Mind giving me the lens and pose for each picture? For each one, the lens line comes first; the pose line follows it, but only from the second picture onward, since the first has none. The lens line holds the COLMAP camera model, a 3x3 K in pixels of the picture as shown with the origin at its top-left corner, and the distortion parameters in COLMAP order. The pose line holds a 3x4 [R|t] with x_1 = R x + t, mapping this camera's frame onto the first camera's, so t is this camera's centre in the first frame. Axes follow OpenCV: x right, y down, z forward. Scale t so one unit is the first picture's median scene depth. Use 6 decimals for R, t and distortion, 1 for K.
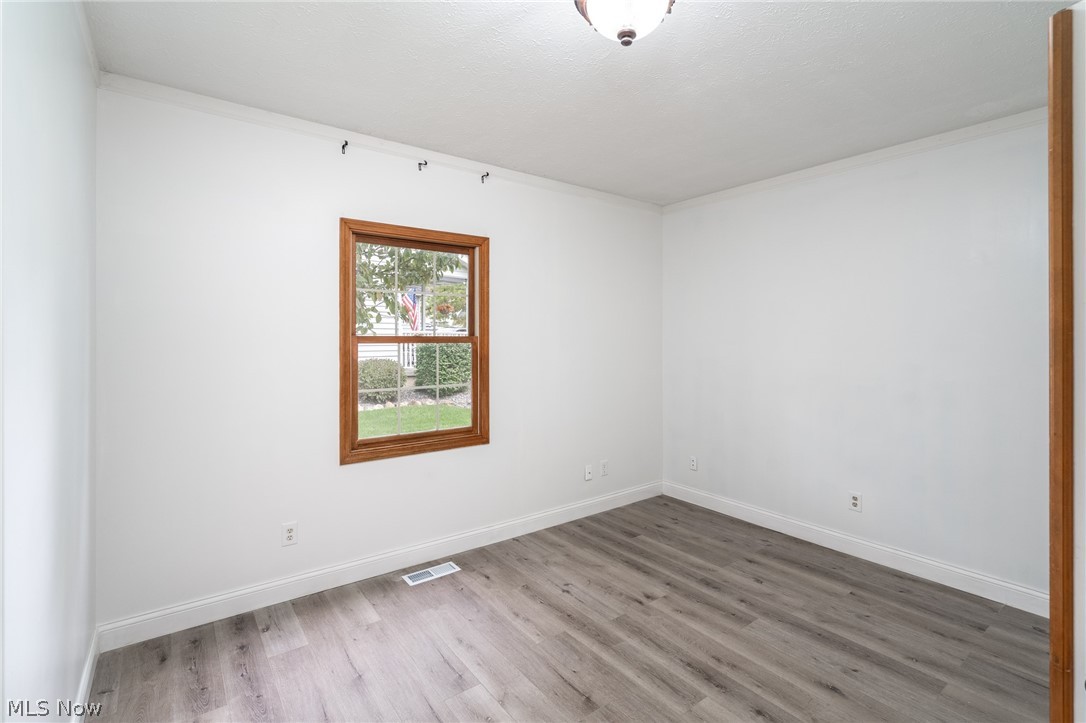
lens RADIAL K [[499.0, 0, 541.1], [0, 499.0, 356.5], [0, 0, 1]] dist [-0.000690, -0.000028]
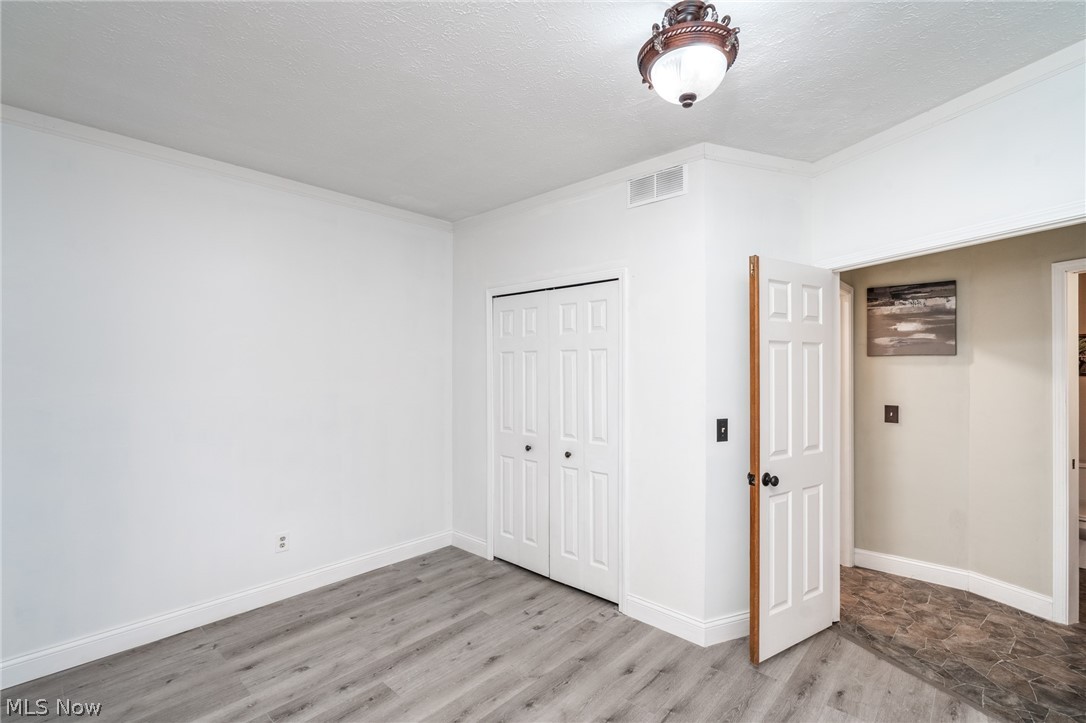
lens RADIAL K [[499.0, 0, 541.1], [0, 499.0, 356.5], [0, 0, 1]] dist [-0.000690, -0.000028]
pose [[-0.182581, 0.016613, 0.983050, -0.505215], [0.040182, 0.999148, -0.009422, -0.039390], [-0.982369, 0.037781, -0.183093, 0.858254]]
